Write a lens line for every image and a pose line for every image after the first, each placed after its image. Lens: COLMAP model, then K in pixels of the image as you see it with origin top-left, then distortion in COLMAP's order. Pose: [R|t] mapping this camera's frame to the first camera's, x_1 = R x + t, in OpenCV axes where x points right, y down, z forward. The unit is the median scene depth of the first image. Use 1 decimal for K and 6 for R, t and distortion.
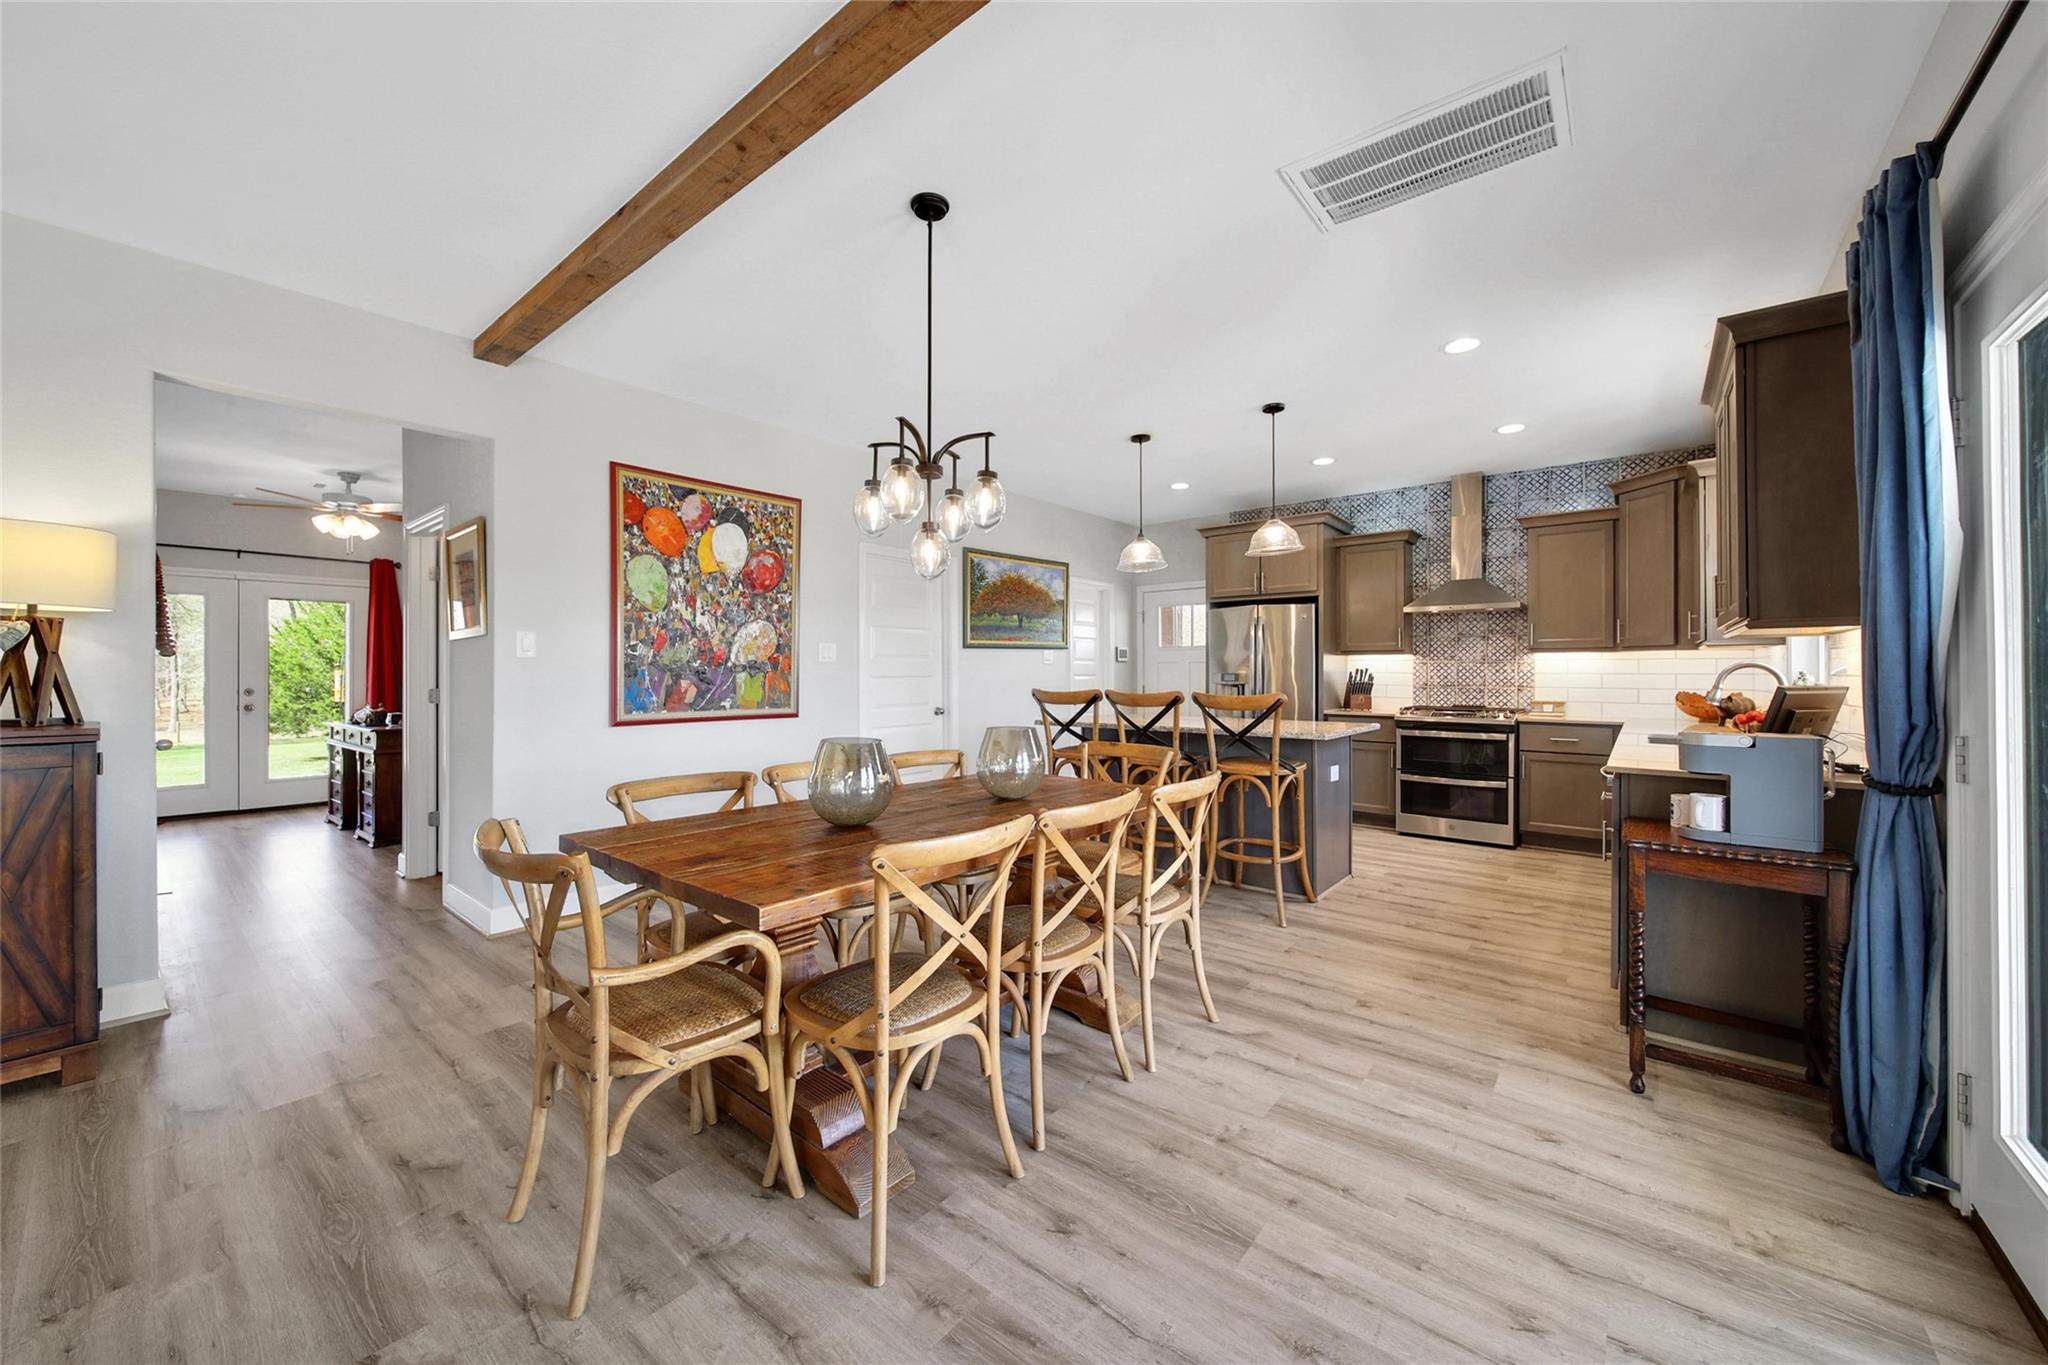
lens RADIAL K [[753.1, 0, 1026.7], [0, 753.1, 668.1], [0, 0, 1]] dist [-0.003923, 0.000029]
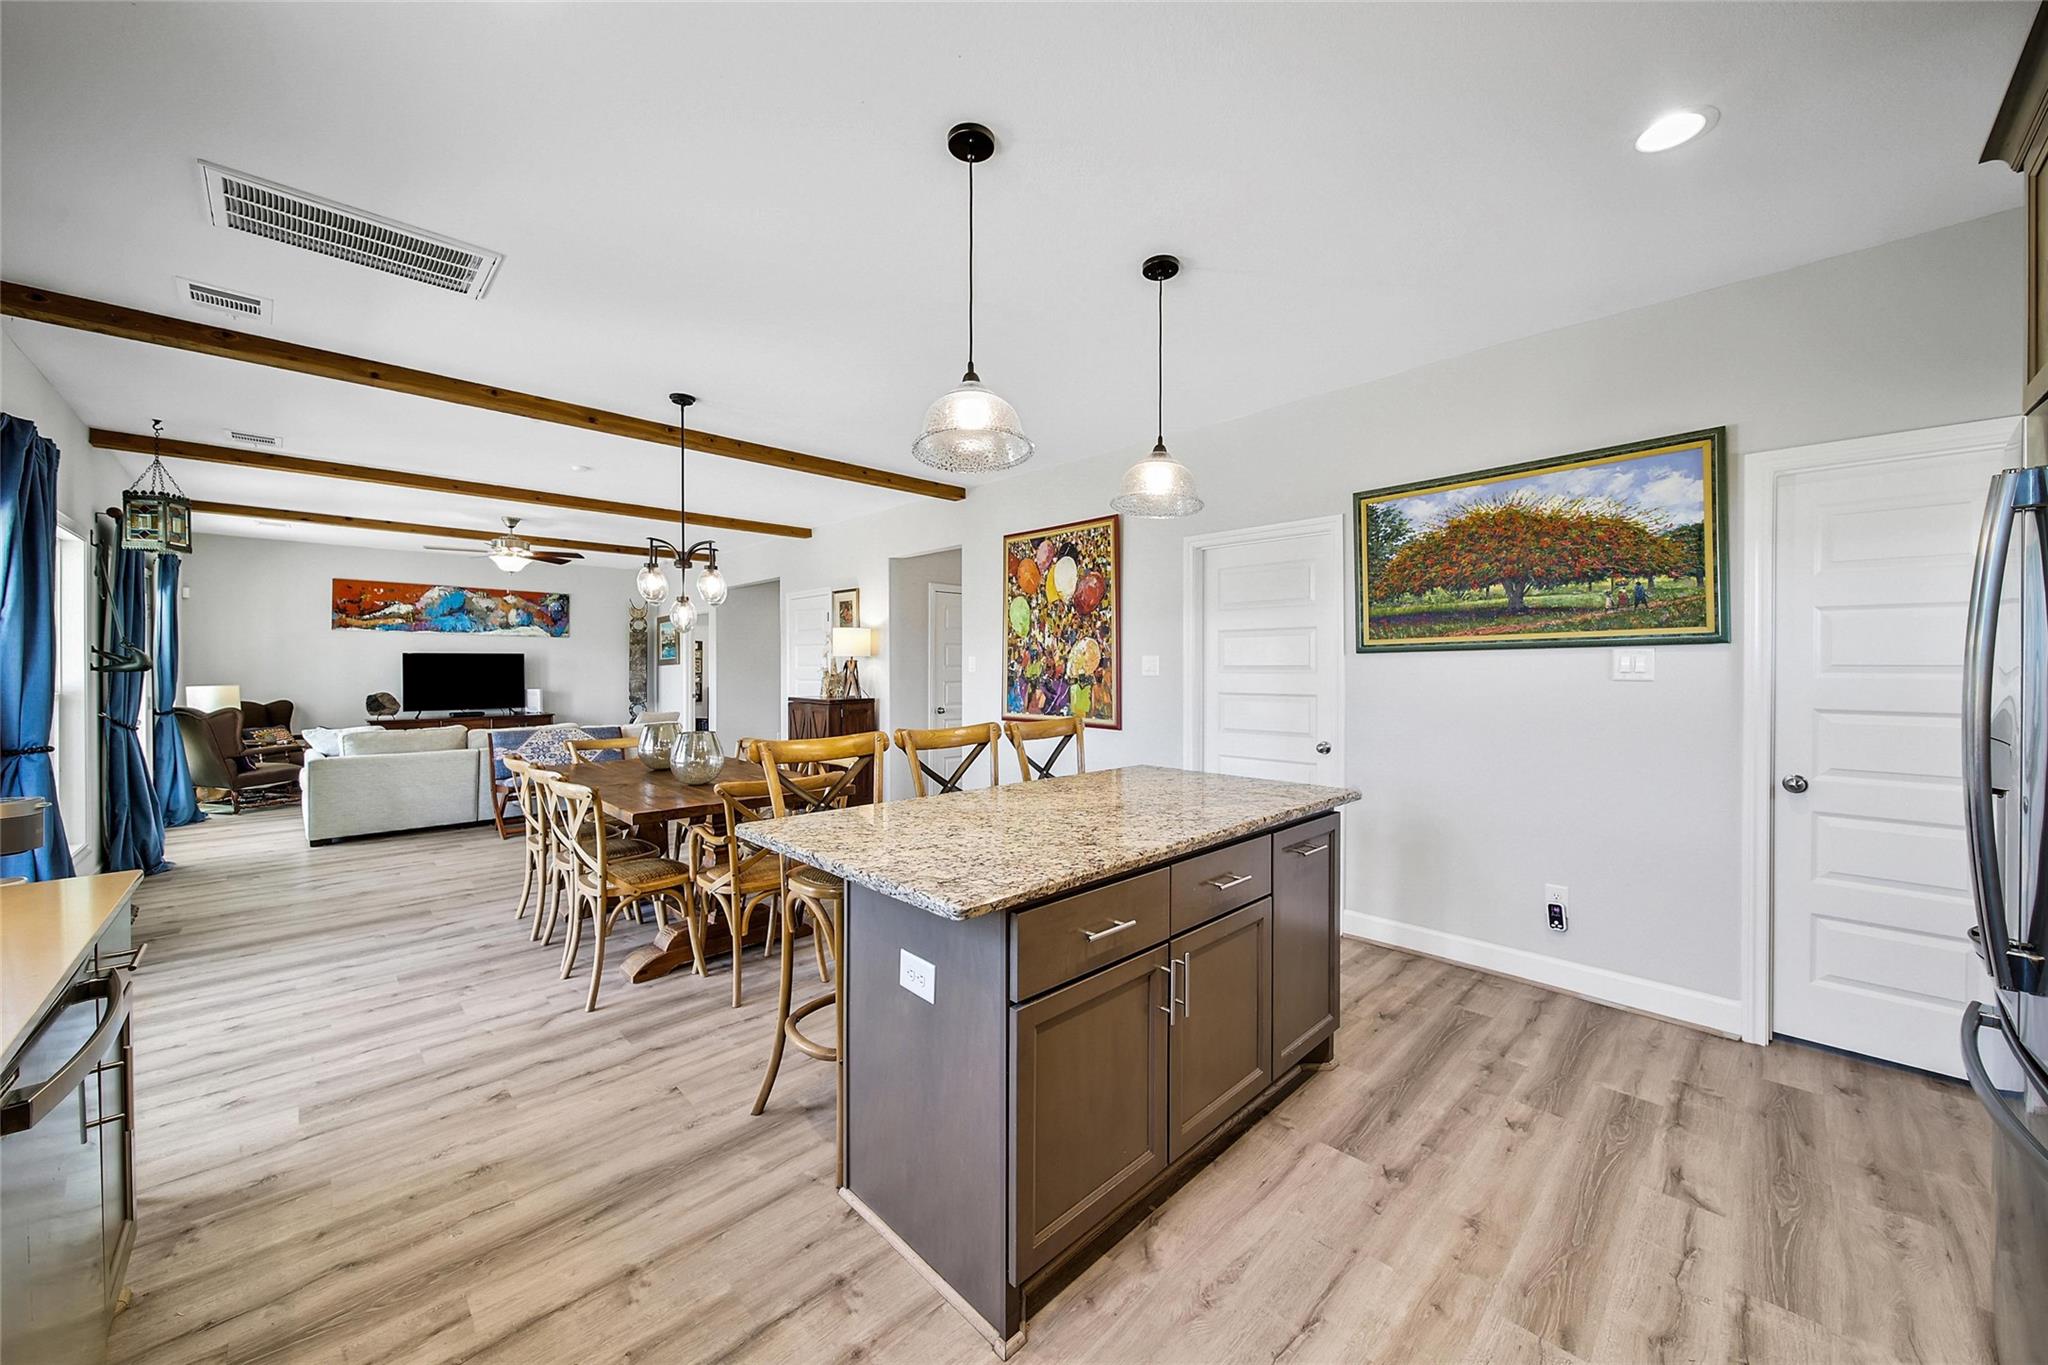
lens RADIAL K [[735.8, 0, 1005.4], [0, 735.8, 664.7], [0, 0, 1]] dist [-0.002127, 0.000048]
pose [[-0.109751, -0.000862, -0.993959, 0.755394], [0.005514, 0.999984, -0.001476, -0.023722], [0.993944, -0.005642, -0.109744, 1.034560]]
